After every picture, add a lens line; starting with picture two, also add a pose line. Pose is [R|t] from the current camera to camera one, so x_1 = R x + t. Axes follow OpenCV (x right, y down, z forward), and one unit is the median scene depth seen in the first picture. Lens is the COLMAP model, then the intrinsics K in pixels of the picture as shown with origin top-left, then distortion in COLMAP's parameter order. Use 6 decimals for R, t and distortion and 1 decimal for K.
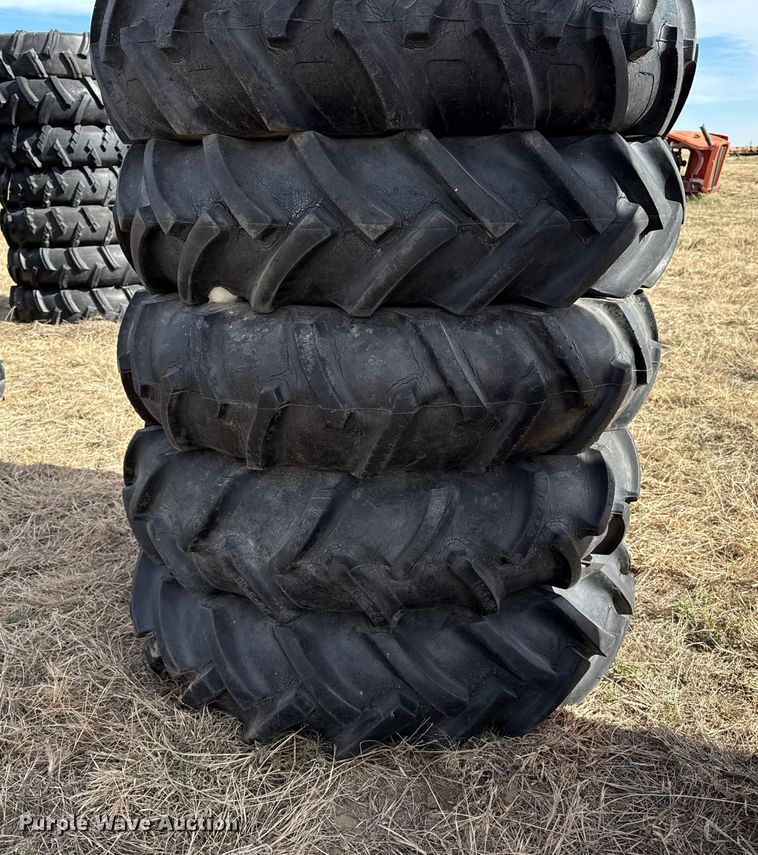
lens RADIAL K [[737.1, 0, 399.6], [0, 737.1, 407.2], [0, 0, 1]] dist [0.050107, -0.064518]
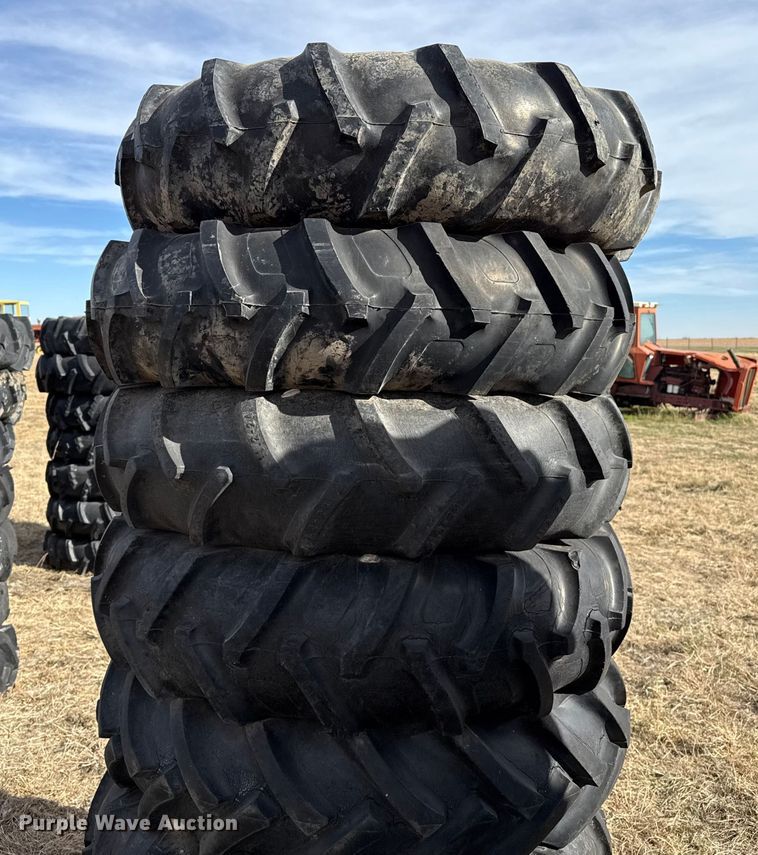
lens RADIAL K [[737.1, 0, 385.3], [0, 737.1, 427.8], [0, 0, 1]] dist [0.050107, -0.064518]
pose [[0.996853, 0.038715, -0.069176, 0.026481], [-0.052524, 0.976167, -0.210570, -0.121212], [0.059375, 0.213541, 0.975128, -0.035490]]
